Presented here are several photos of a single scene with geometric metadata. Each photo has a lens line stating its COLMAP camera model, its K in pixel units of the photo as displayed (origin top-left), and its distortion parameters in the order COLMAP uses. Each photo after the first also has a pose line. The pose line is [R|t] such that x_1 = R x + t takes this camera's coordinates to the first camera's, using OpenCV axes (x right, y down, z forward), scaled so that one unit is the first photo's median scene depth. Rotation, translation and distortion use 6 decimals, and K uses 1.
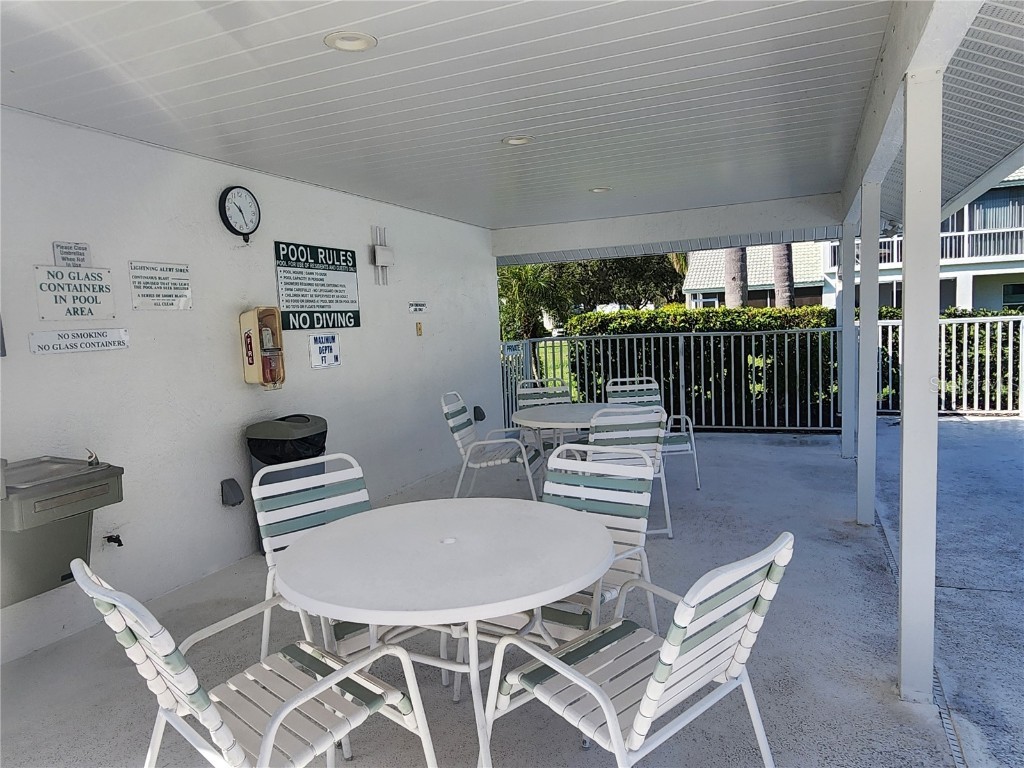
lens RADIAL K [[686.9, 0, 511.7], [0, 686.9, 382.7], [0, 0, 1]] dist [0.003776, 0.000652]
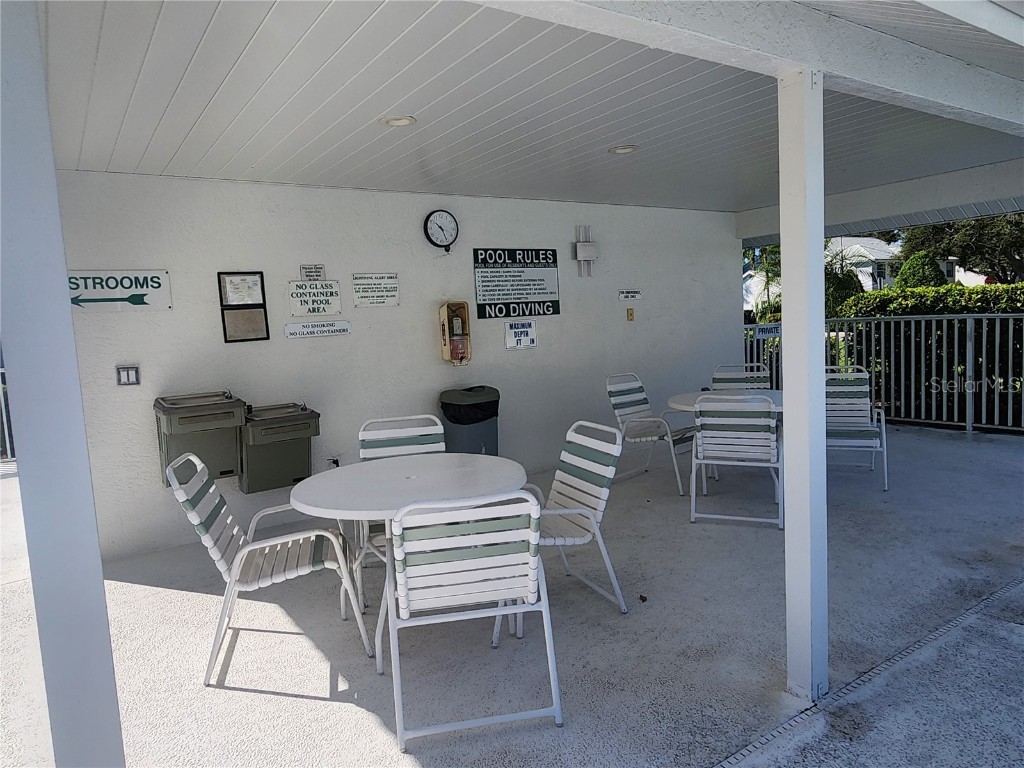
lens RADIAL K [[686.9, 0, 512.2], [0, 686.9, 385.4], [0, 0, 1]] dist [0.003776, 0.000652]
pose [[0.843749, 0.051029, -0.534307, 0.377770], [-0.029477, 0.998373, 0.048801, -0.016206], [0.535928, -0.025426, 0.843881, -0.037352]]
